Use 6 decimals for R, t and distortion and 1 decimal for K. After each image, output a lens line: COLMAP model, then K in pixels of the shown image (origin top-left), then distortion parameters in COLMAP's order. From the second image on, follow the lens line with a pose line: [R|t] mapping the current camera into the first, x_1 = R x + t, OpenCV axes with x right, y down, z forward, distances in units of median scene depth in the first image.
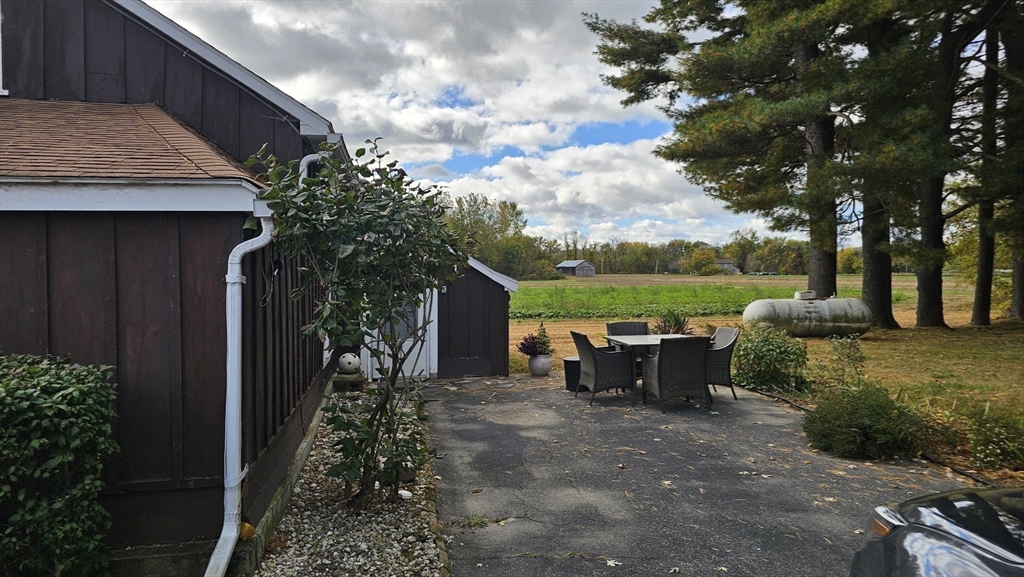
lens RADIAL K [[685.7, 0, 509.3], [0, 685.7, 289.5], [0, 0, 1]] dist [0.005115, 0.000693]
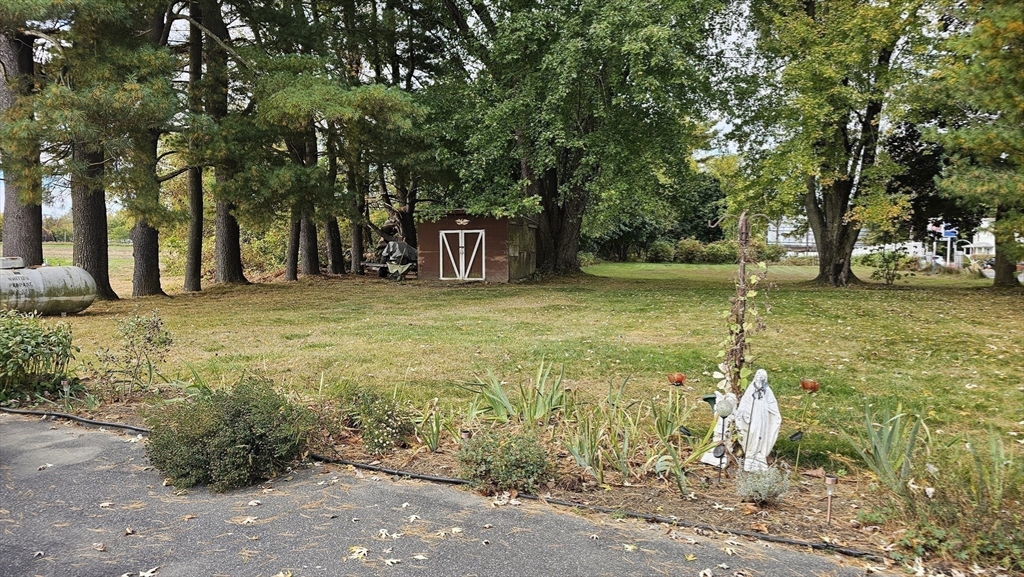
lens RADIAL K [[685.7, 0, 515.6], [0, 685.7, 280.2], [0, 0, 1]] dist [0.005115, 0.000693]
pose [[0.450365, -0.038043, 0.892034, 0.005226], [0.010480, 0.999248, 0.037324, 0.004815], [-0.892783, -0.007461, 0.450425, 0.158780]]
